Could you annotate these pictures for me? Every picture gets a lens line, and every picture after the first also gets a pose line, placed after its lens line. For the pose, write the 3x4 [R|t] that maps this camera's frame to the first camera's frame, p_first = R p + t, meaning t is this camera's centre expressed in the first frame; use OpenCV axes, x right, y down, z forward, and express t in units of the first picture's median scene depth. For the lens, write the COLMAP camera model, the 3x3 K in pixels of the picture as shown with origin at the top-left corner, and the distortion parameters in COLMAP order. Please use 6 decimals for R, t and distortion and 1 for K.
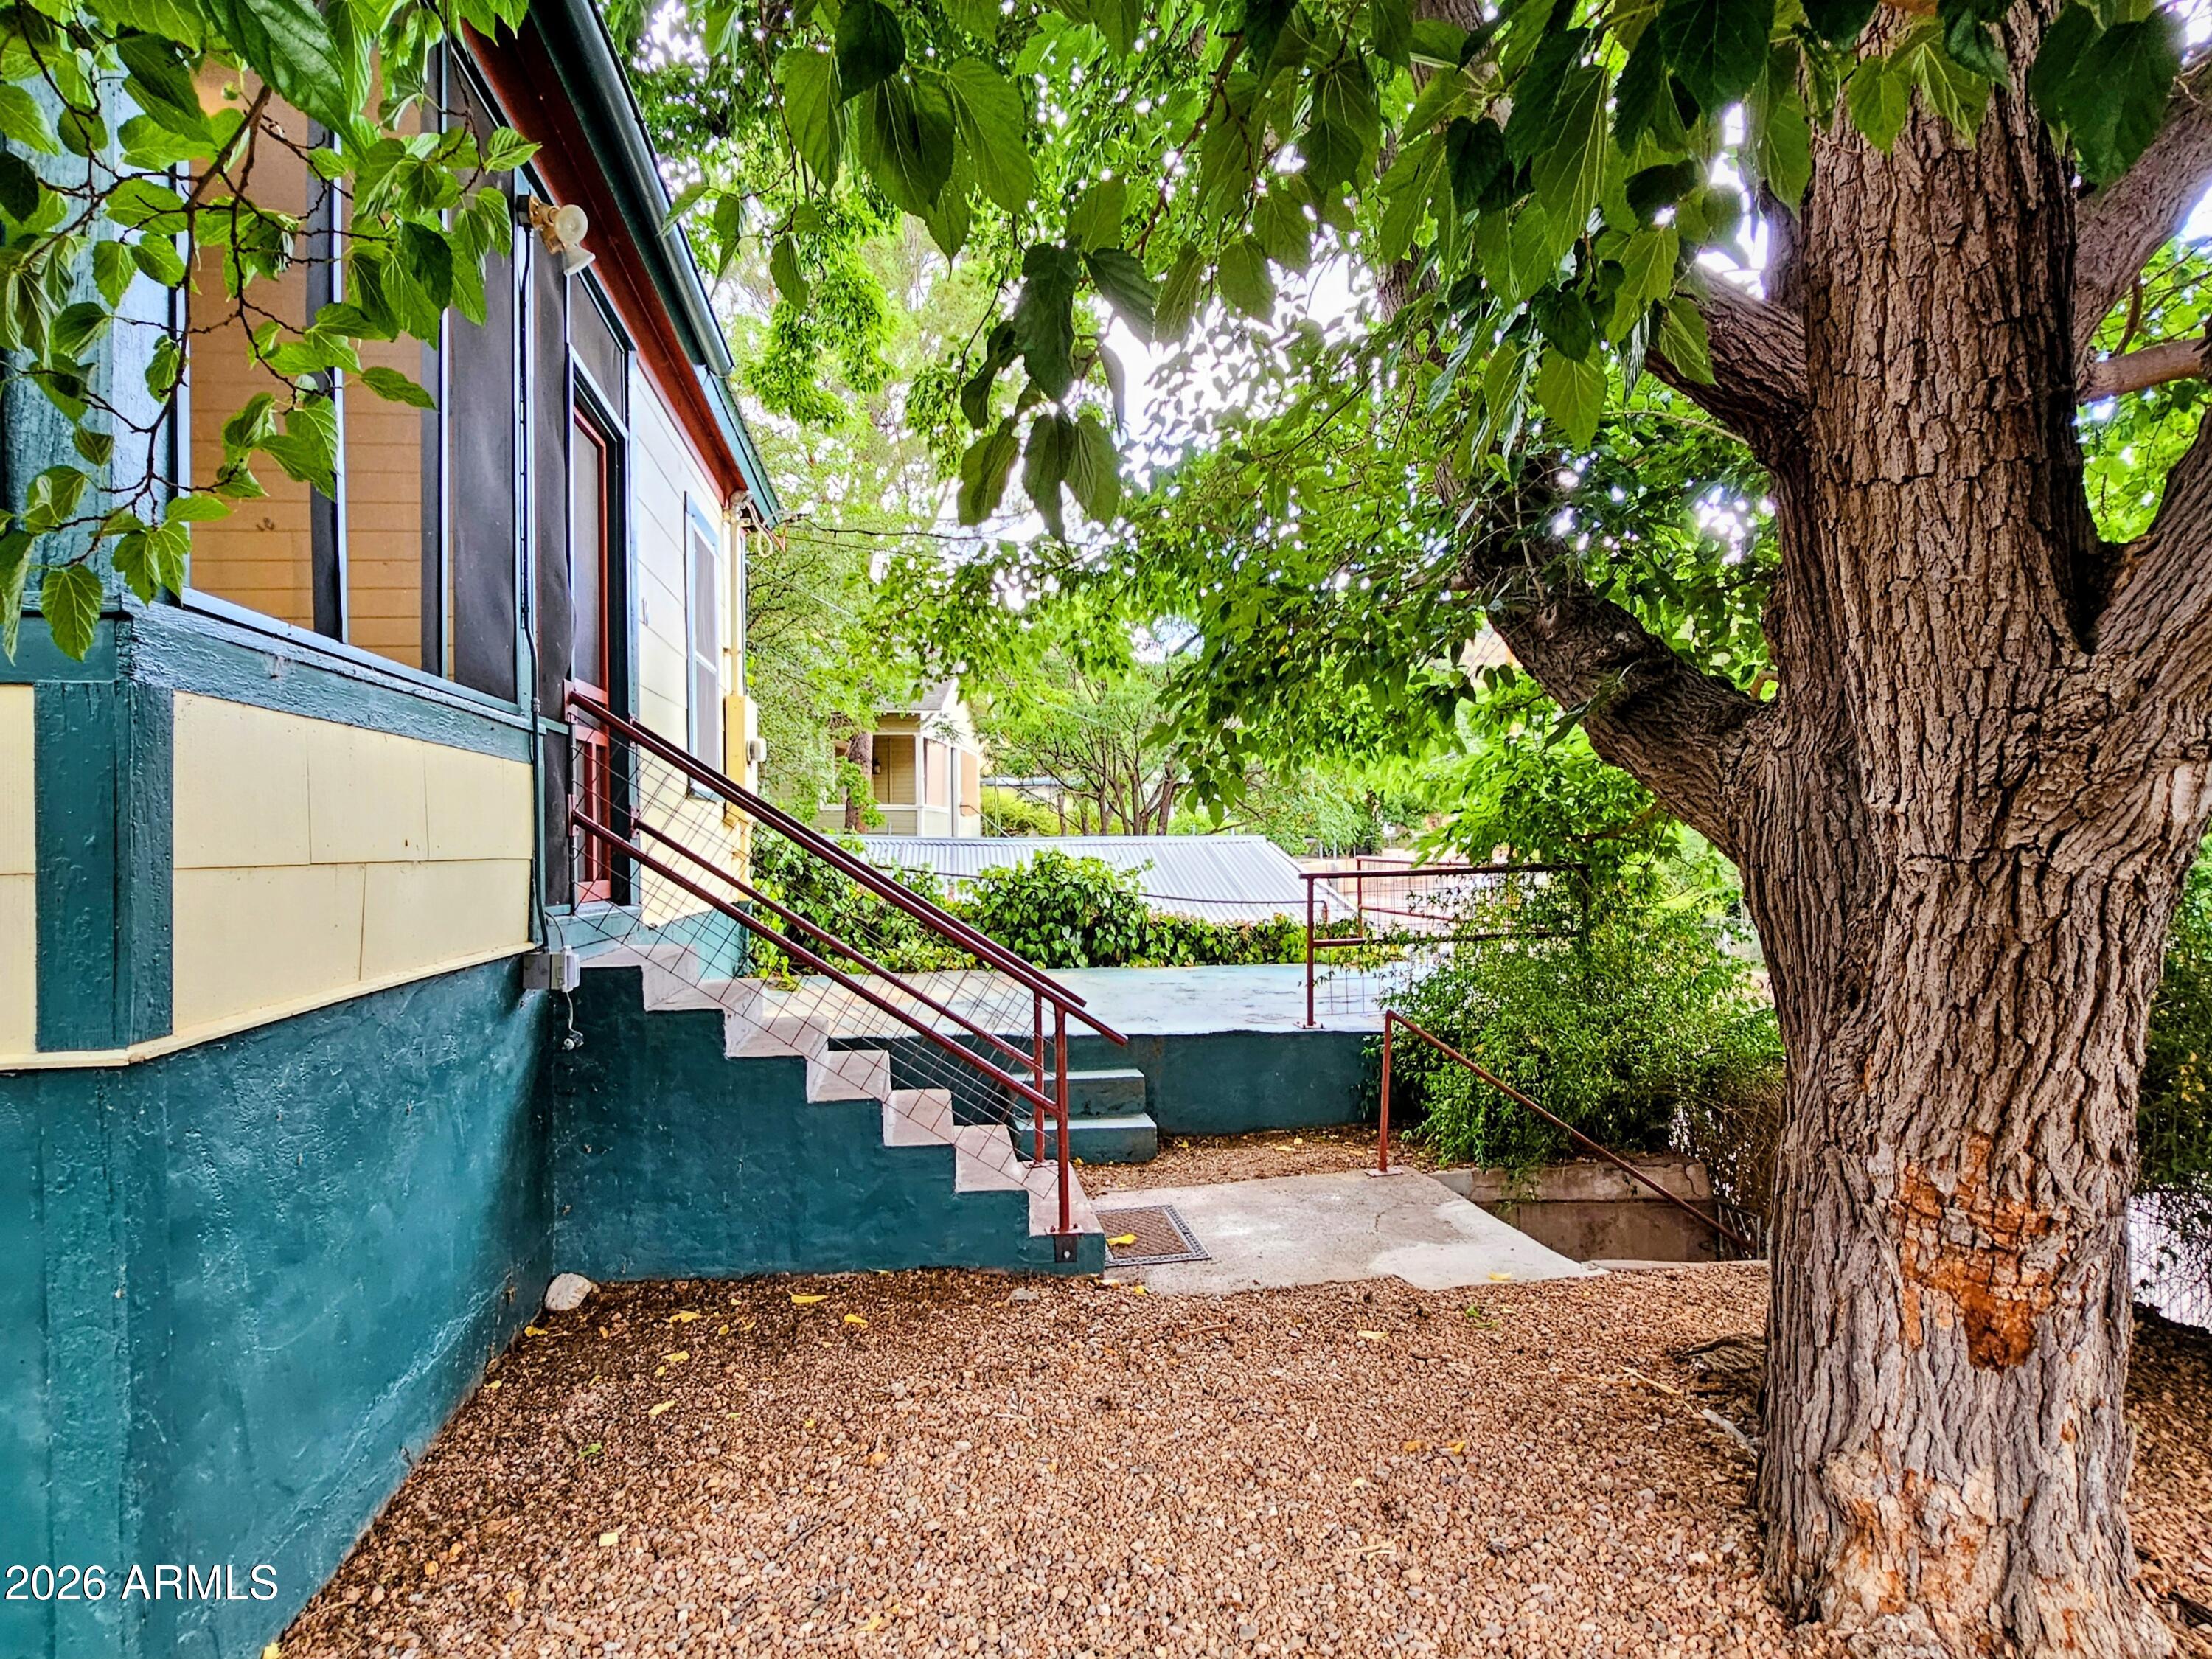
lens RADIAL K [[1245.6, 0, 1091.5], [0, 1245.6, 857.9], [0, 0, 1]] dist [-0.002268, -0.001060]
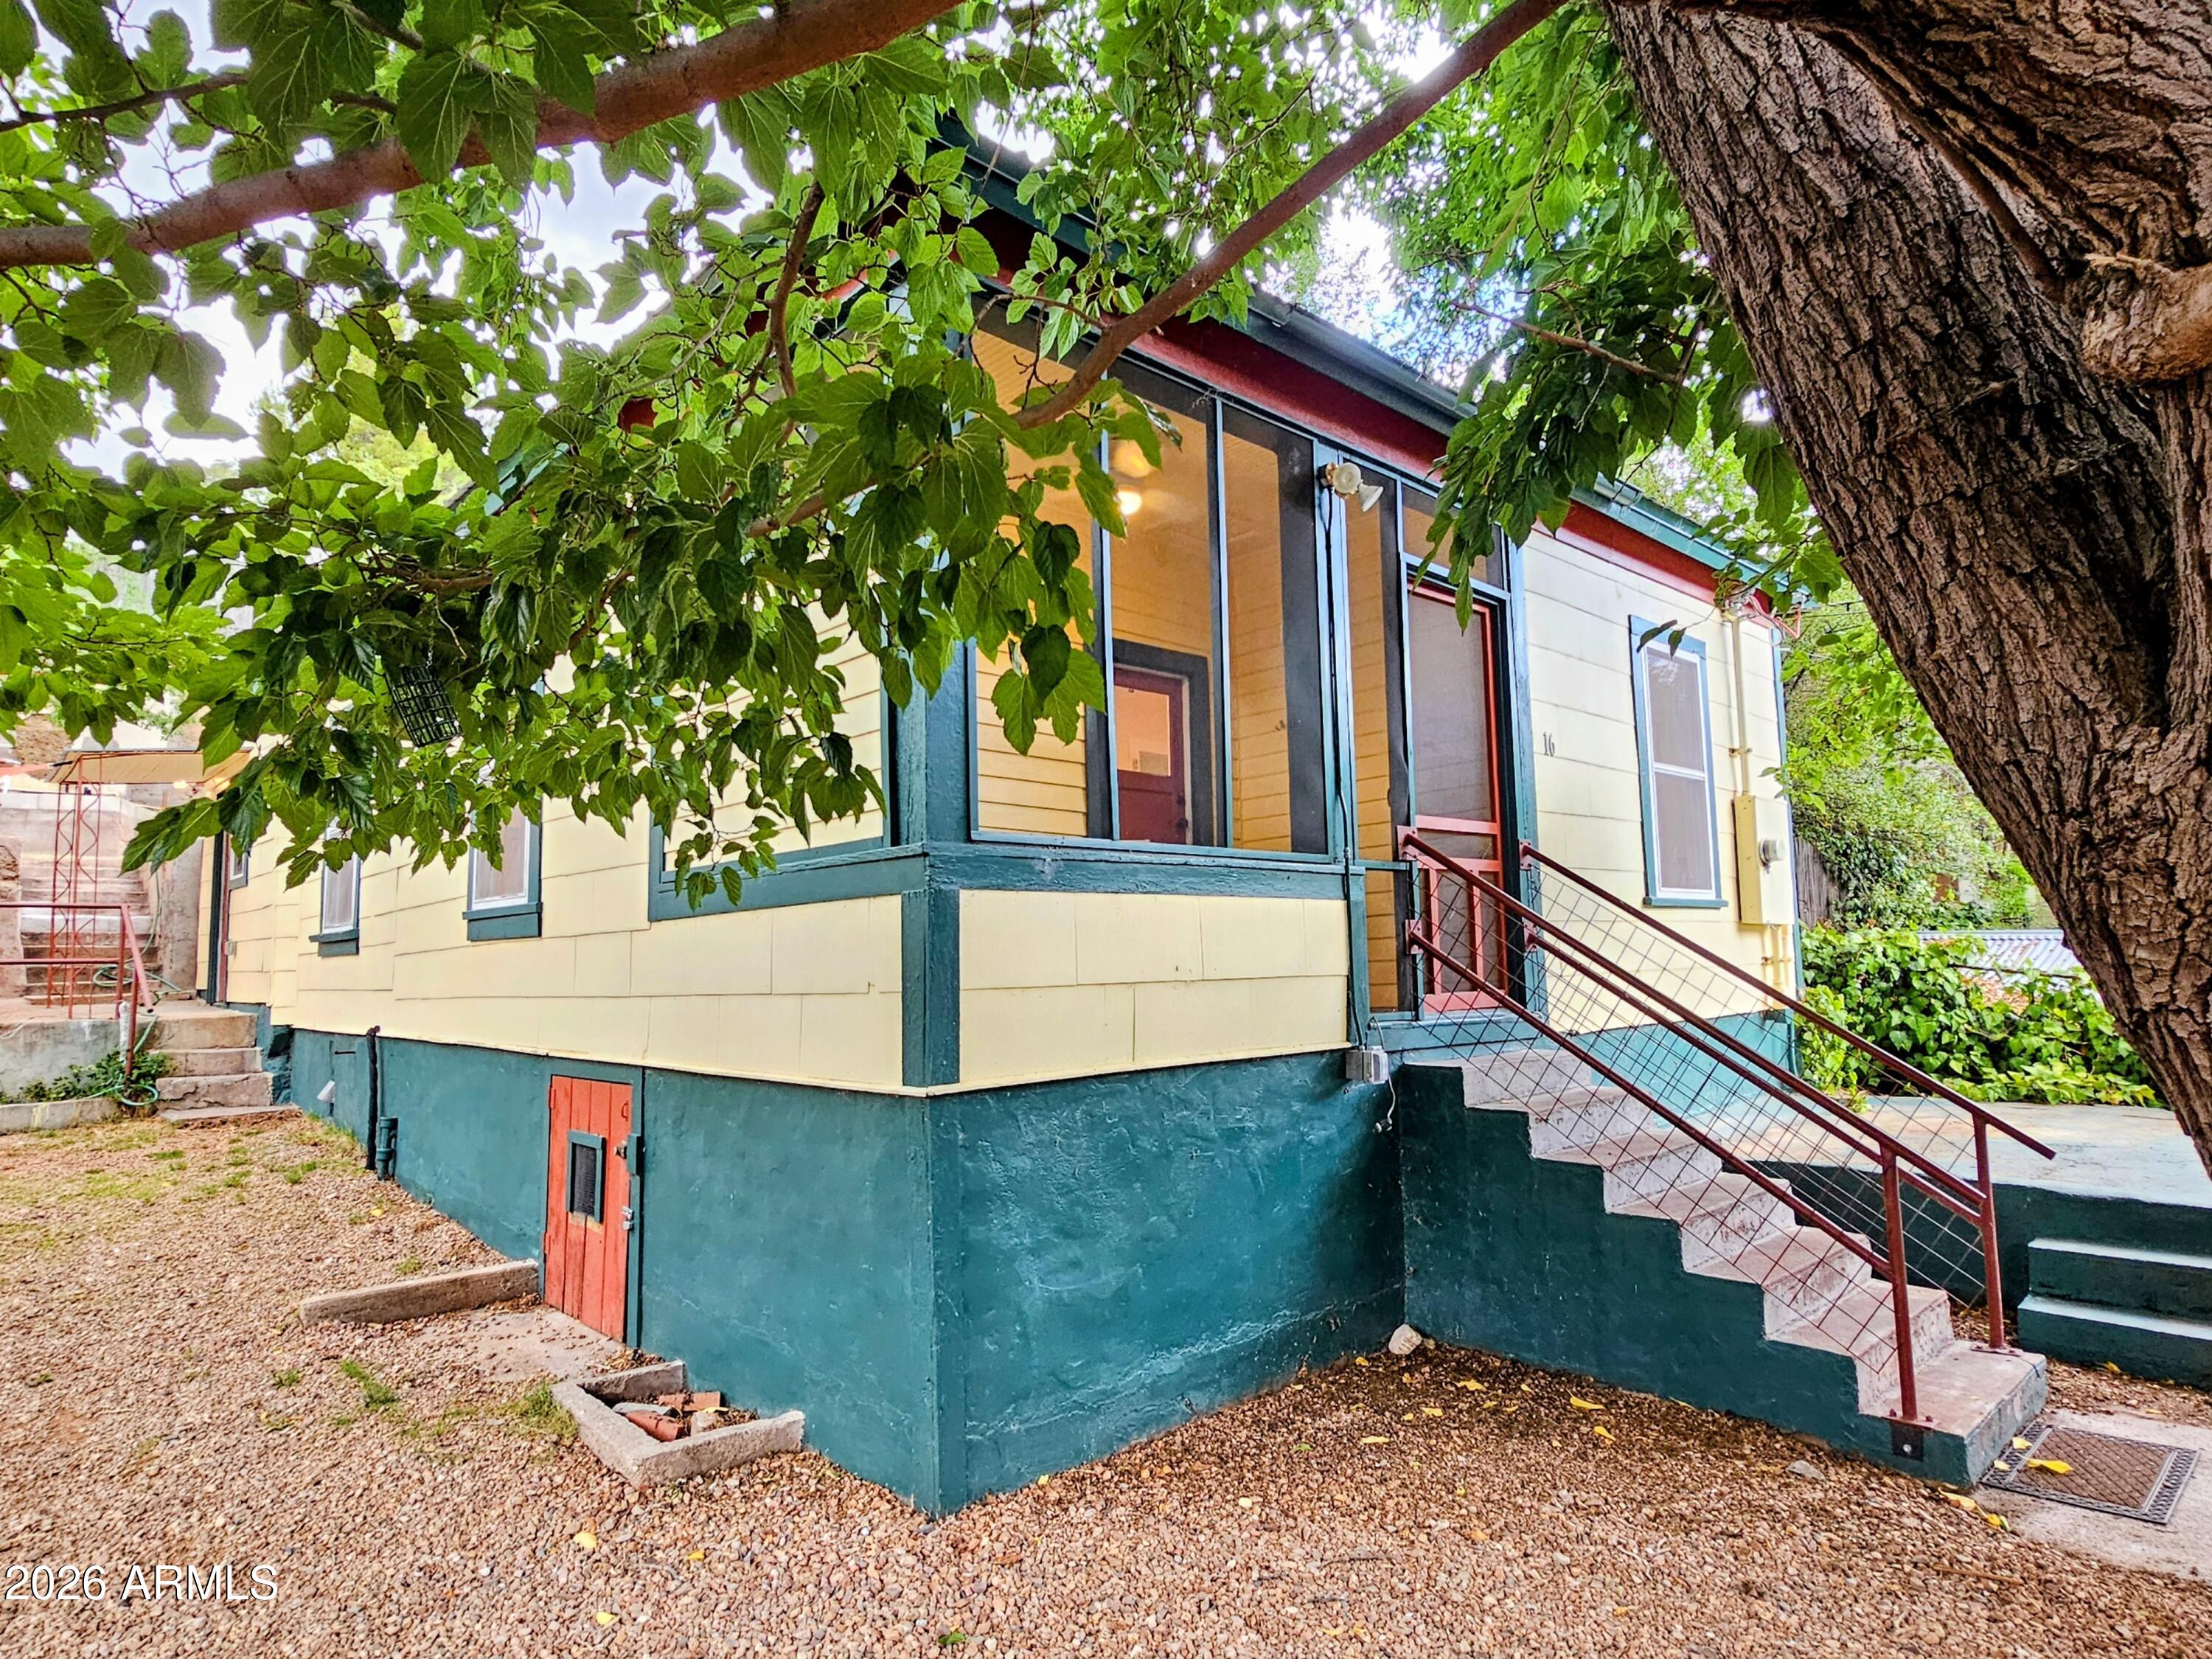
lens RADIAL K [[1245.6, 0, 1091.5], [0, 1245.6, 857.9], [0, 0, 1]] dist [-0.002268, -0.001060]
pose [[0.571709, -0.069564, -0.817502, 0.473838], [0.007369, 0.996794, -0.079667, -0.020051], [0.820423, 0.039522, 0.570389, 0.067328]]
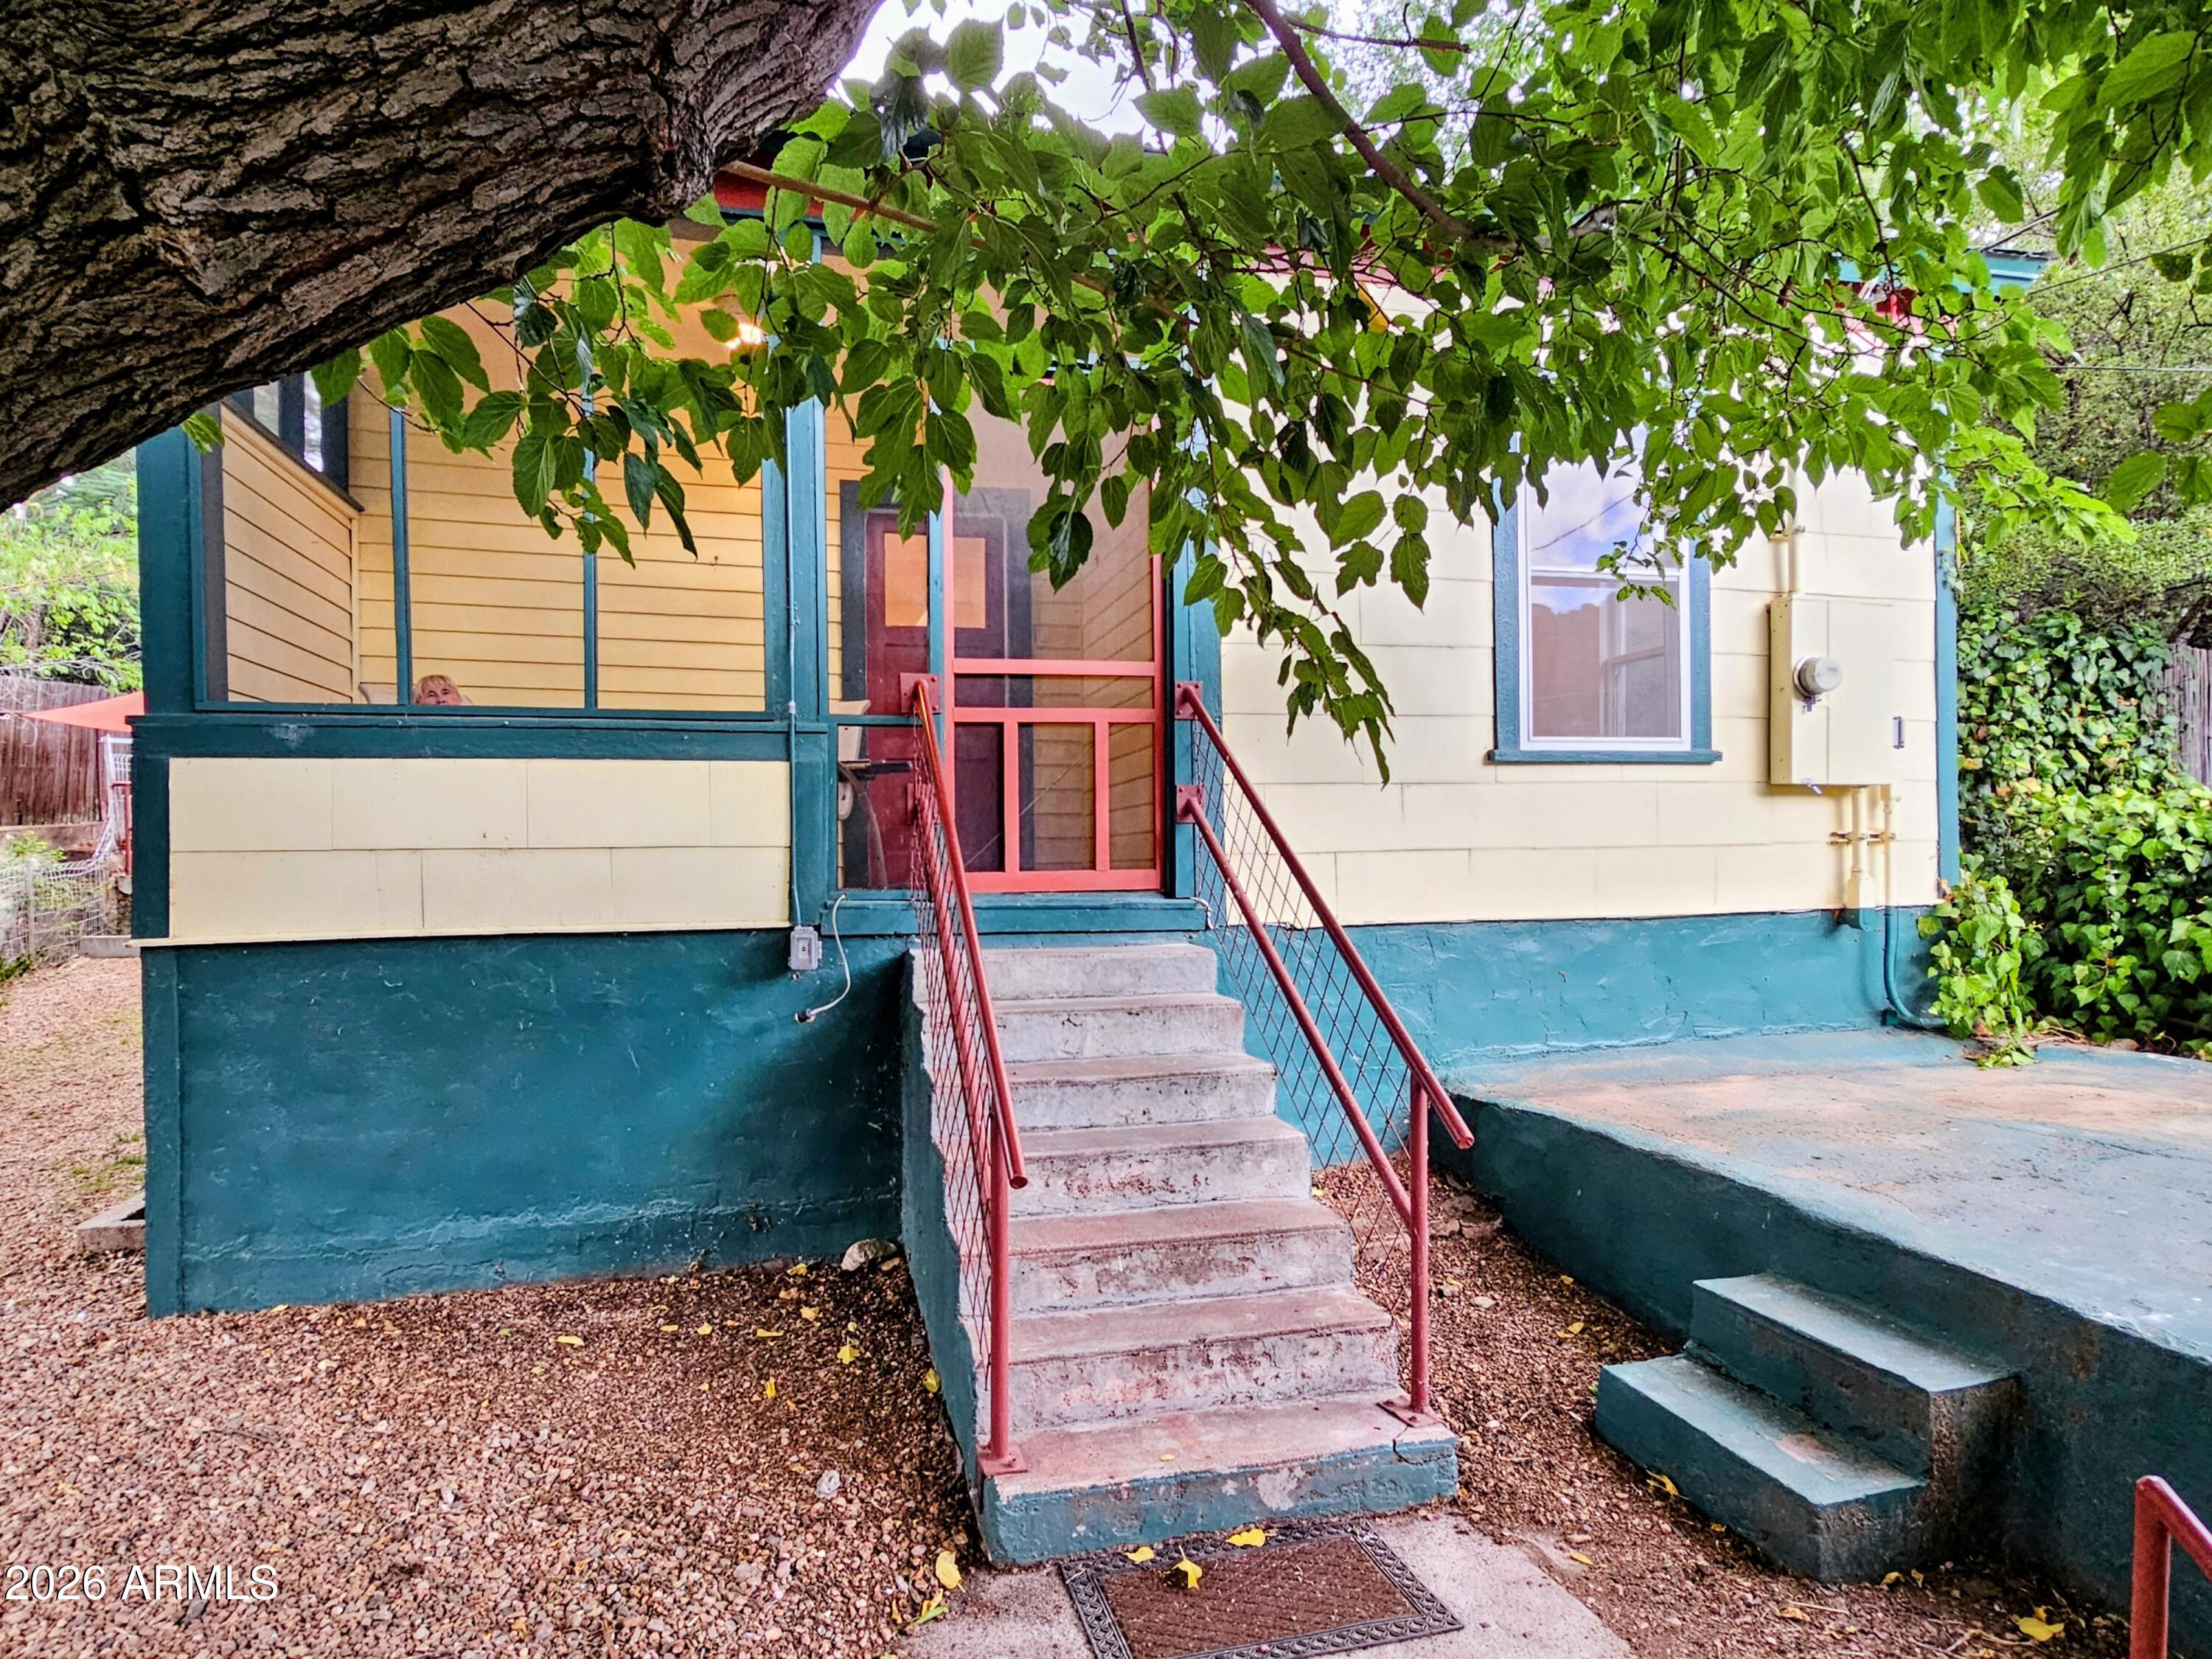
lens RADIAL K [[1245.6, 0, 1091.5], [0, 1245.6, 857.9], [0, 0, 1]] dist [-0.002268, -0.001060]
pose [[0.109993, 0.020035, -0.993730, 0.741453], [0.000535, 0.999795, 0.020216, -0.011881], [0.993932, -0.002755, 0.109960, 1.231292]]
